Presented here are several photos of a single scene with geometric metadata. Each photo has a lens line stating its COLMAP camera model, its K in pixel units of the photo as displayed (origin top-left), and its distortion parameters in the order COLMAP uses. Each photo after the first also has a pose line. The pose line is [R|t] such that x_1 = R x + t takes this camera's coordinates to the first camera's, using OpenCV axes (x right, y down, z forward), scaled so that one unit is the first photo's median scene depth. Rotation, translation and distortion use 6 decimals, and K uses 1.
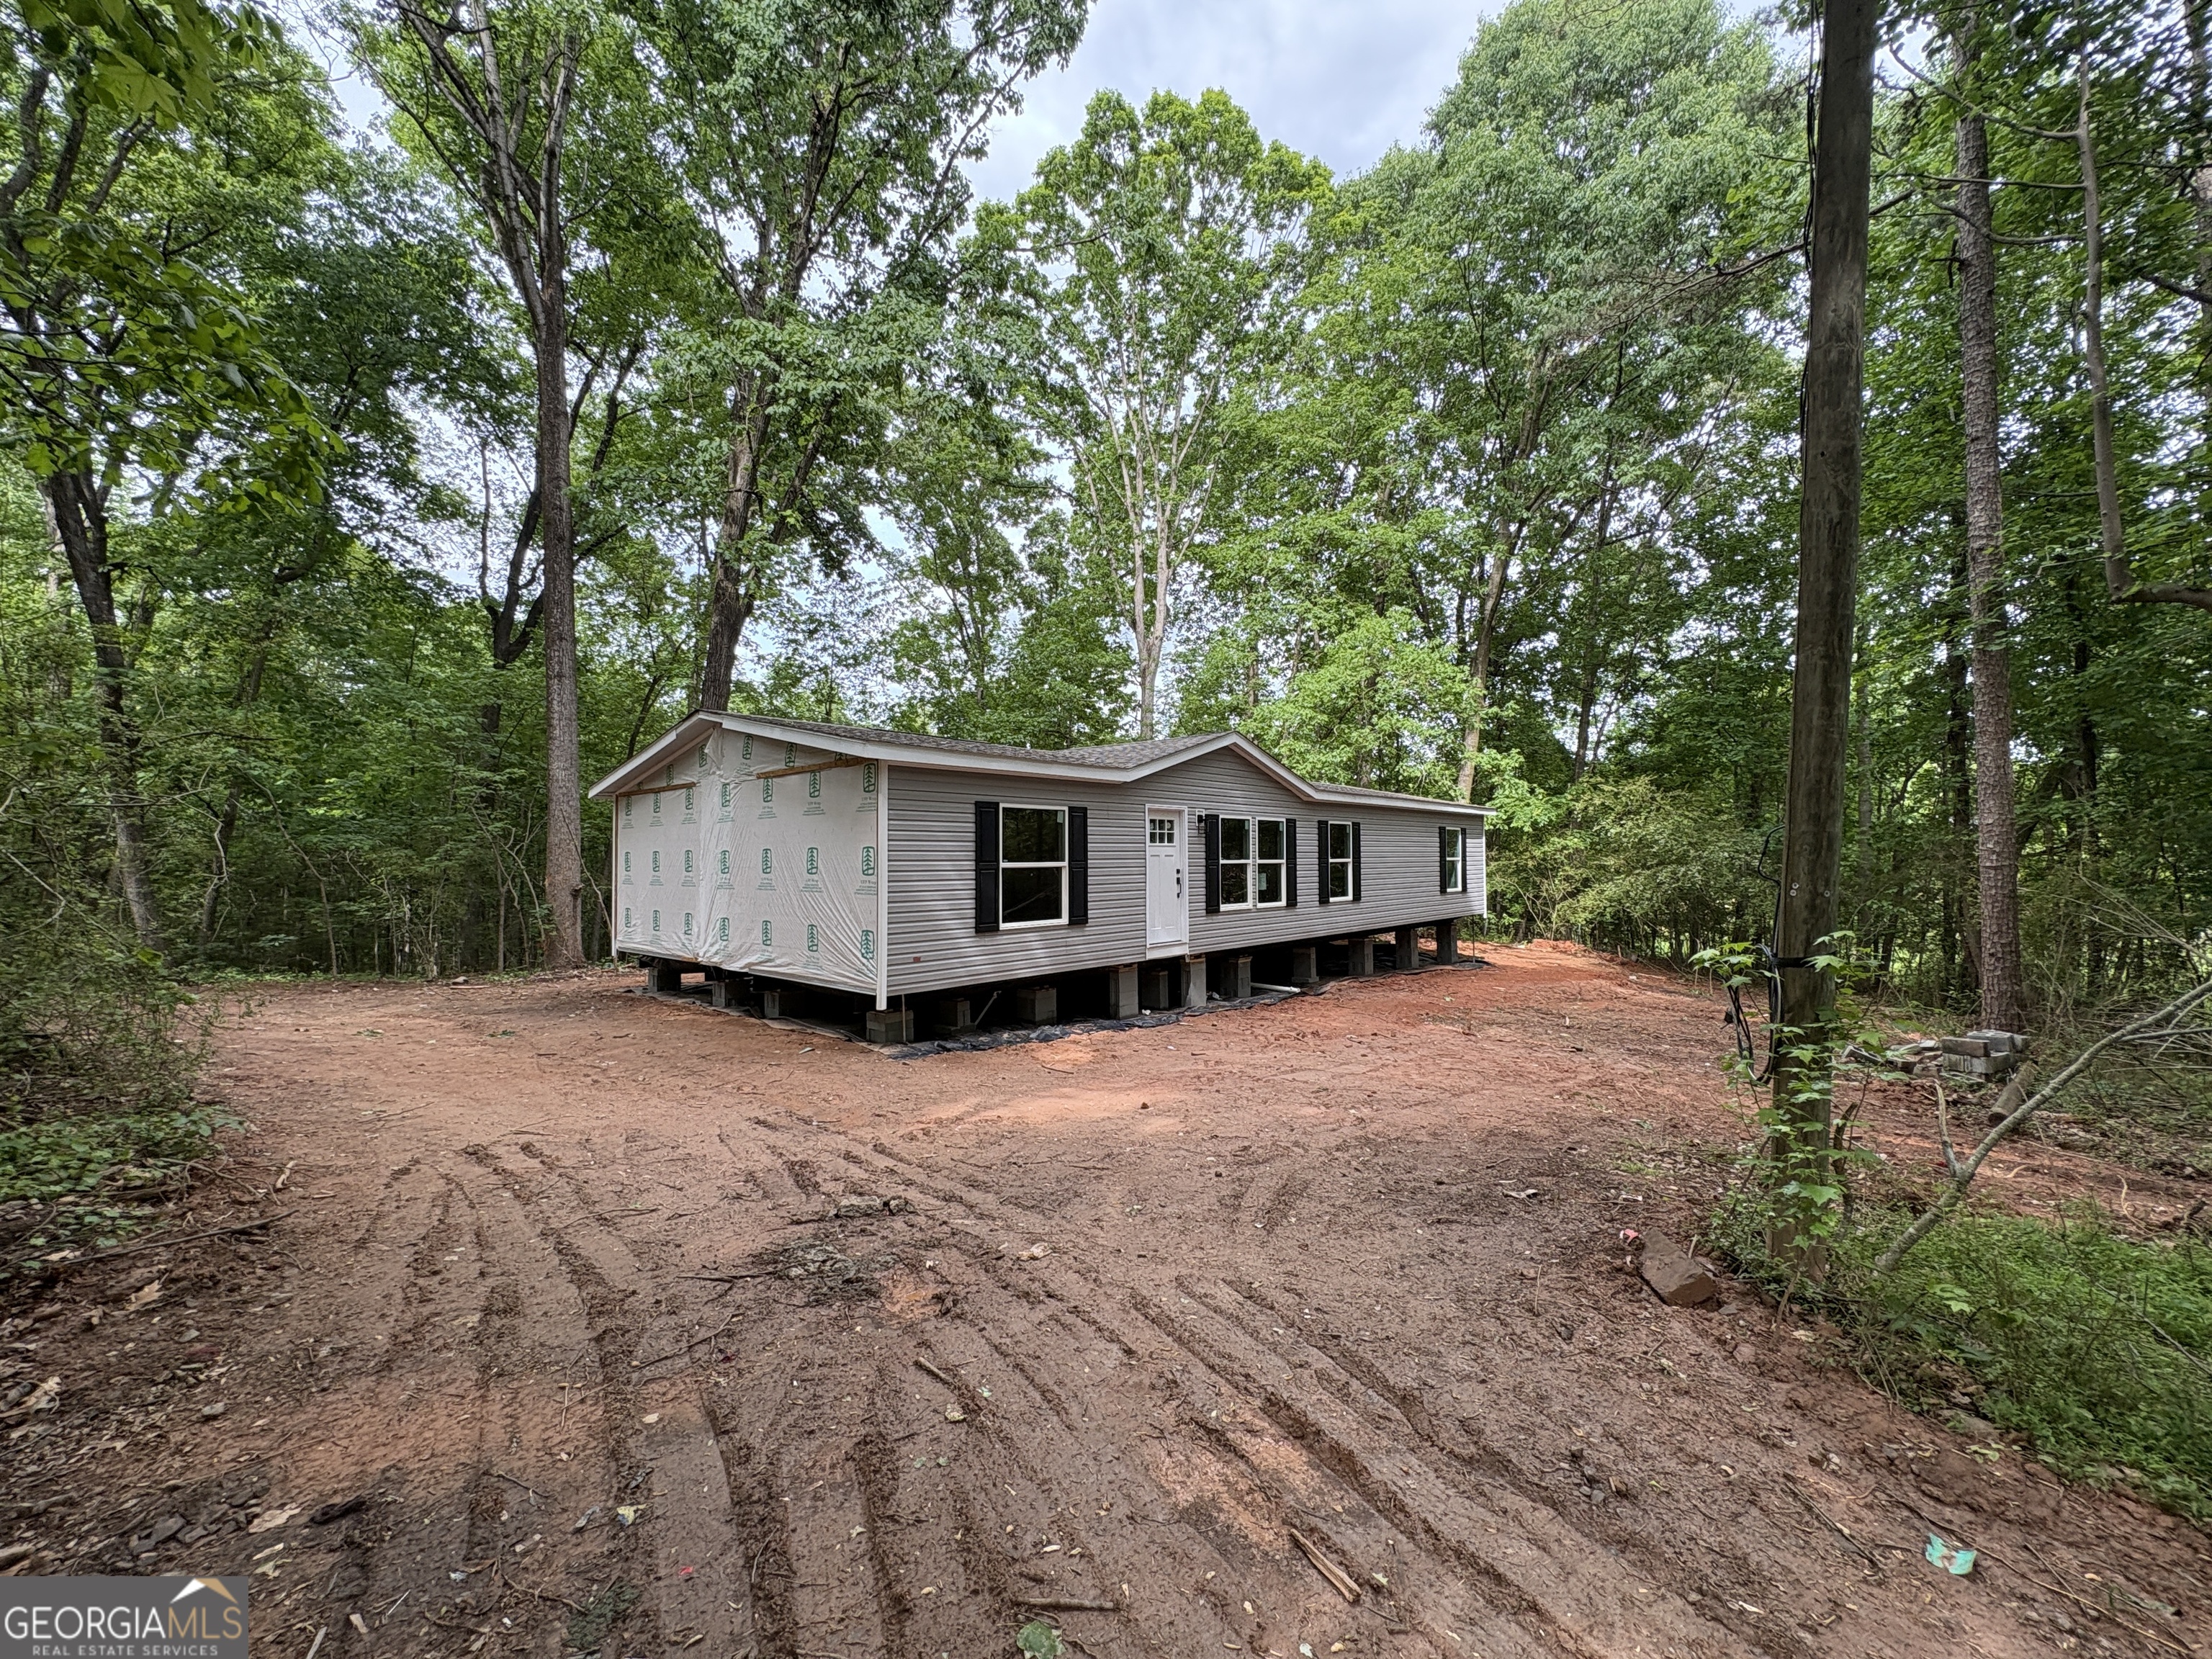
lens RADIAL K [[886.3, 0, 1106.0], [0, 886.3, 829.5], [0, 0, 1]] dist [-0.000125, 0.000002]
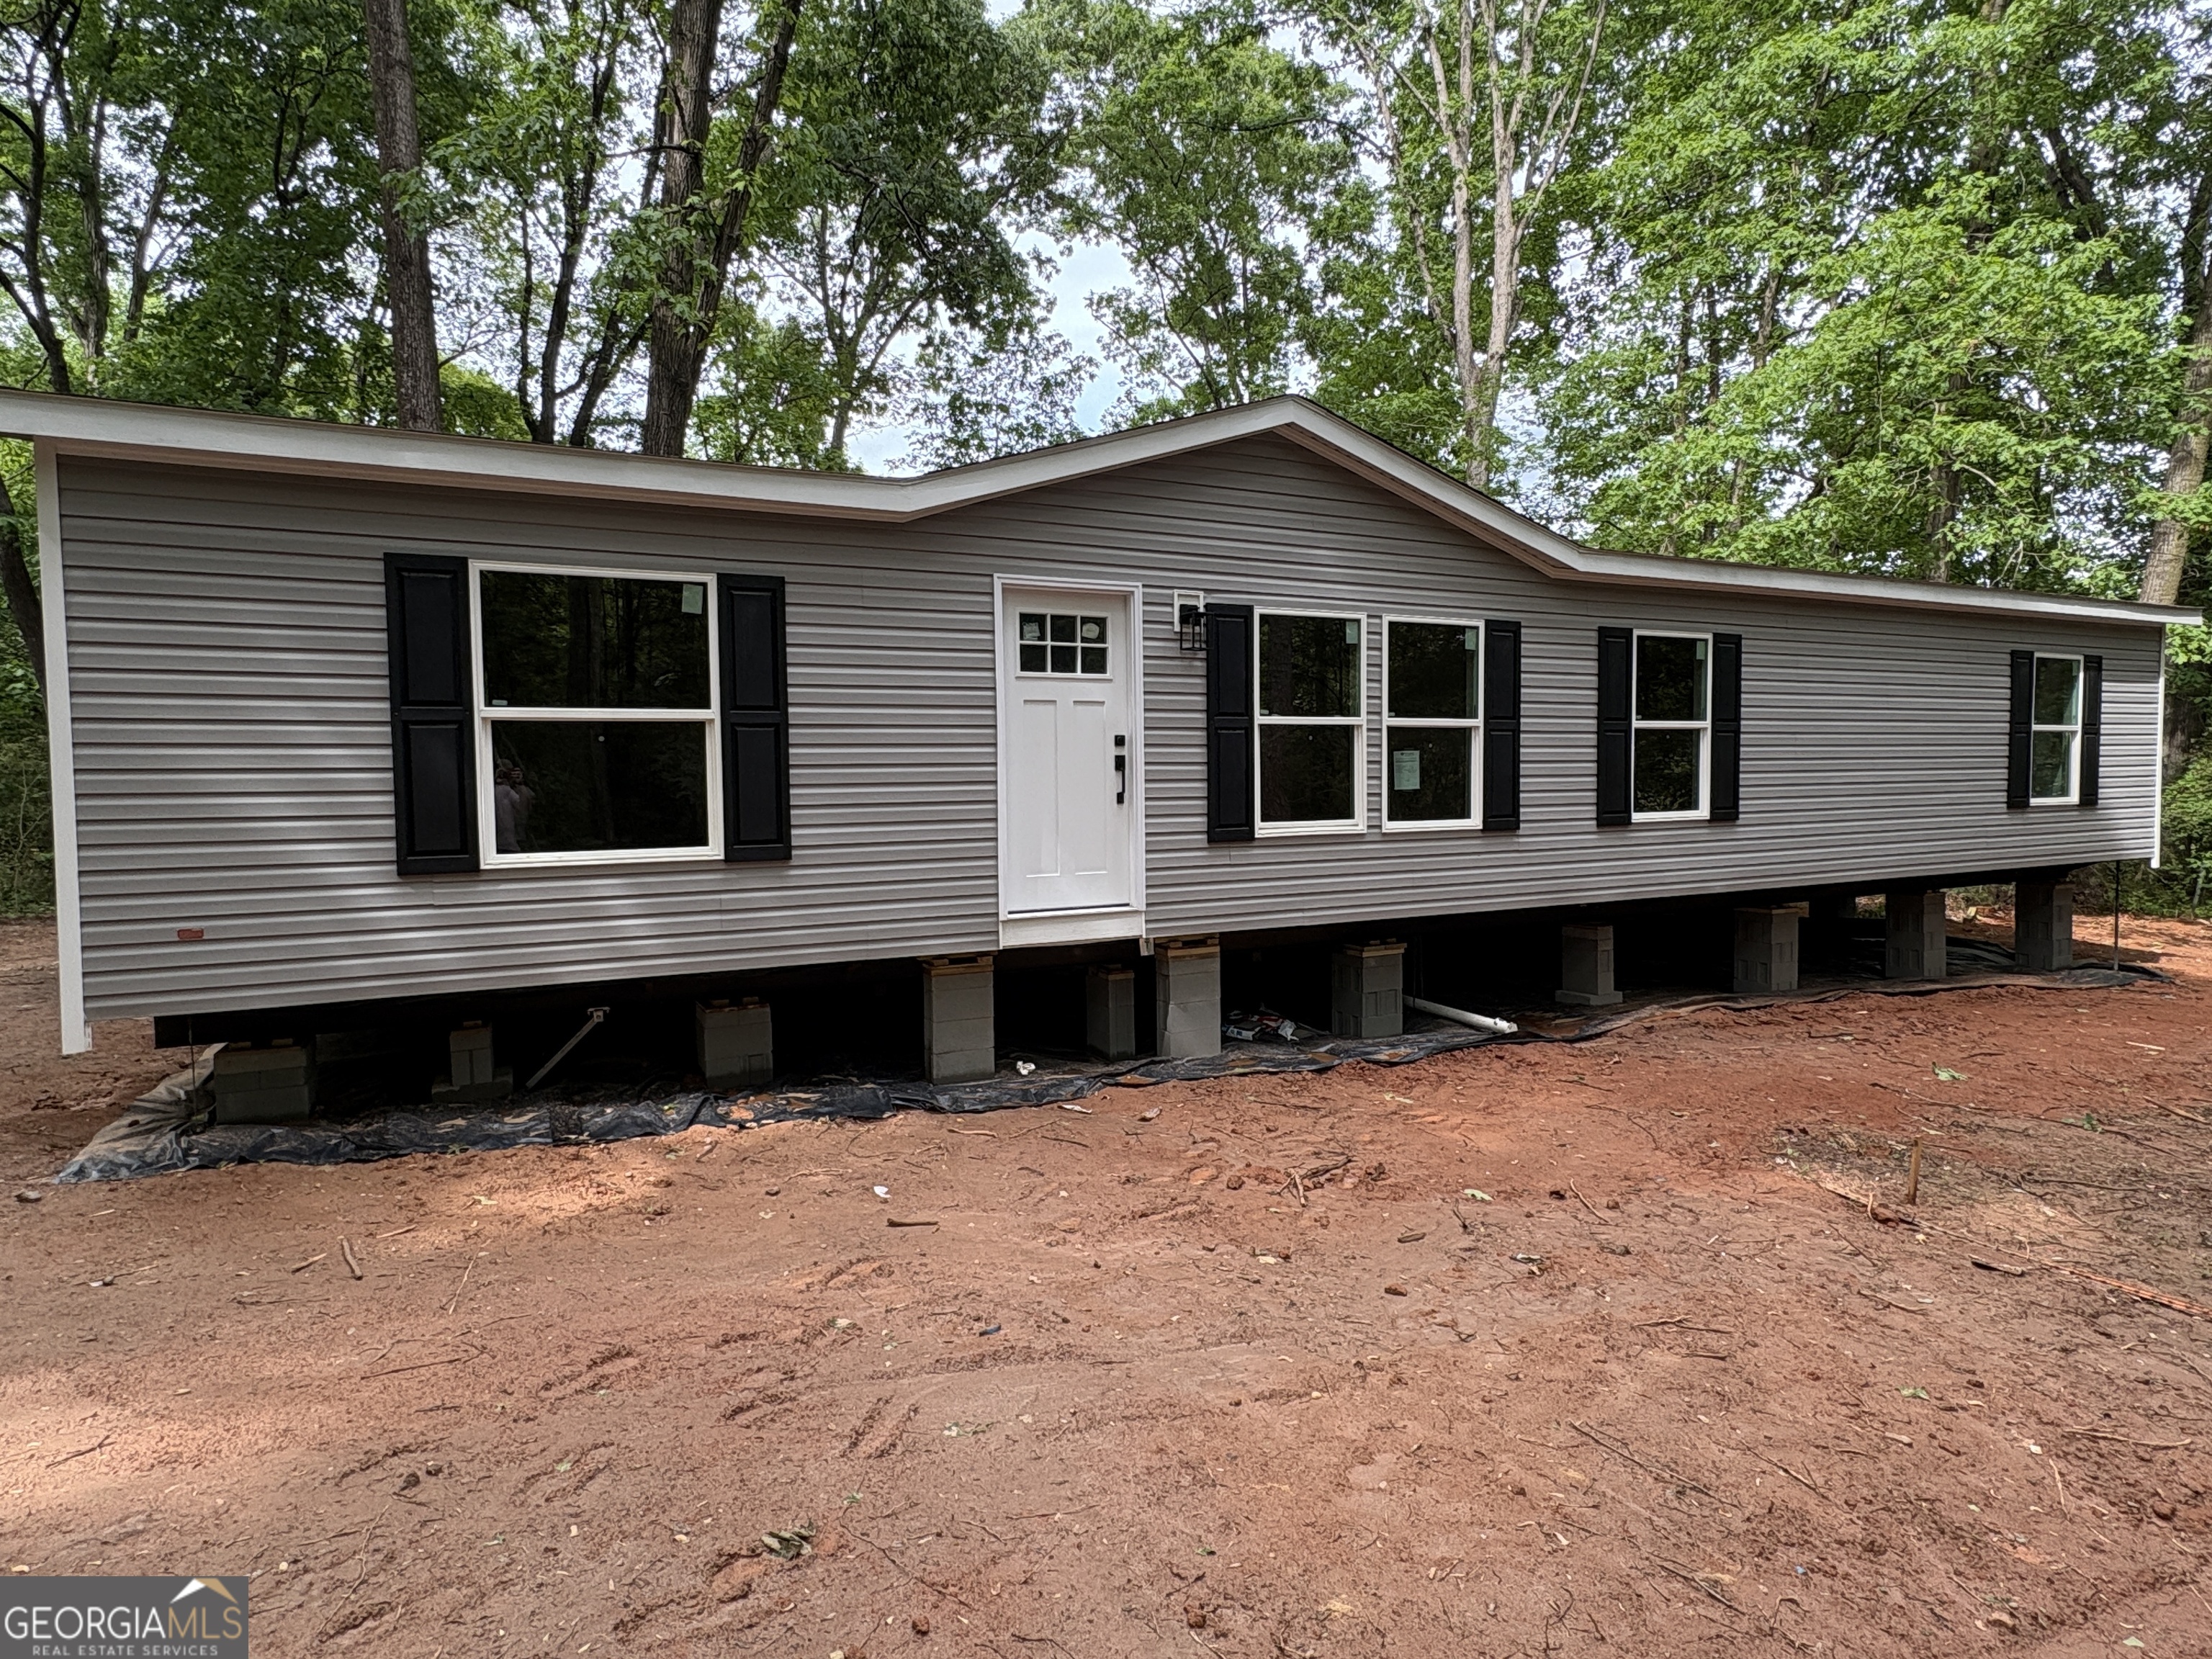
lens RADIAL K [[1195.8, 0, 1106.0], [0, 1195.8, 829.5], [0, 0, 1]] dist [0.000632, 0.000041]
pose [[0.929333, 0.012337, -0.369036, 0.169813], [0.017873, 0.996767, 0.078332, 0.026667], [0.368809, -0.079392, 0.926108, 0.280847]]
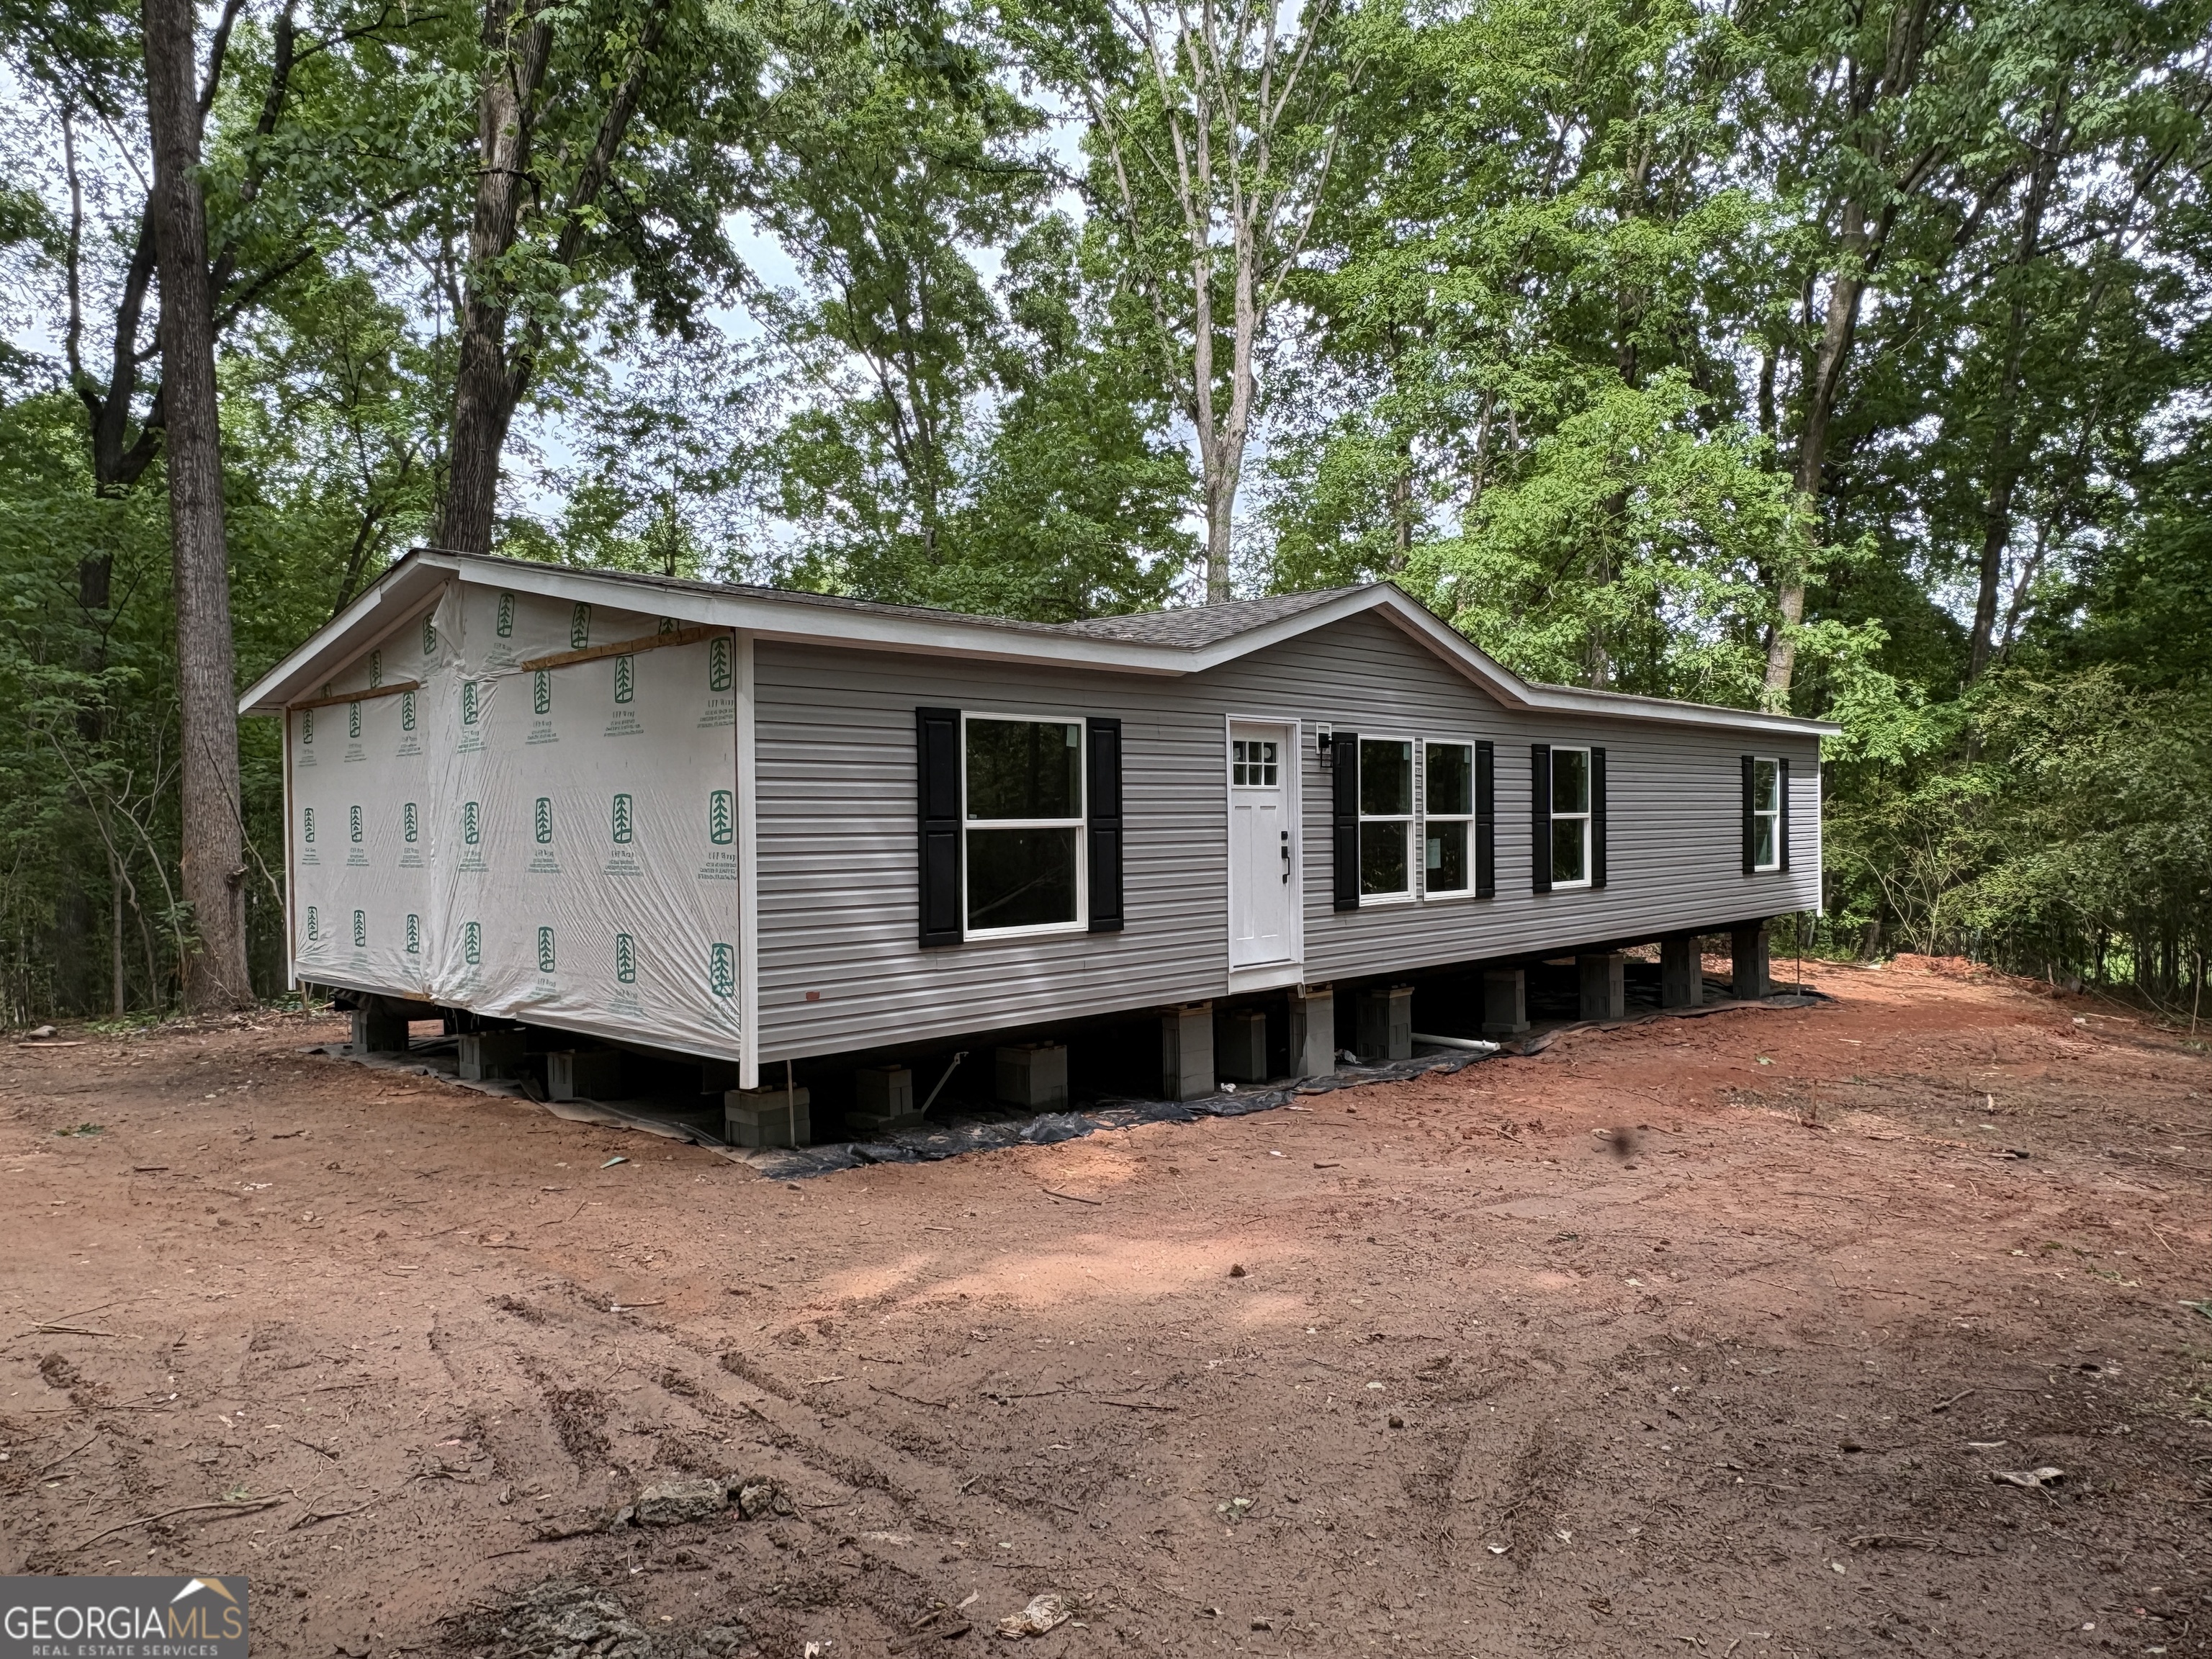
lens RADIAL K [[1486.5, 0, 1106.0], [0, 1486.5, 829.5], [0, 0, 1]] dist [0.002676, 0.003829]
pose [[0.999633, -0.006406, -0.026323, -0.003372], [0.007394, 0.999265, 0.037612, 0.004561], [0.026063, -0.037792, 0.998946, 0.040195]]
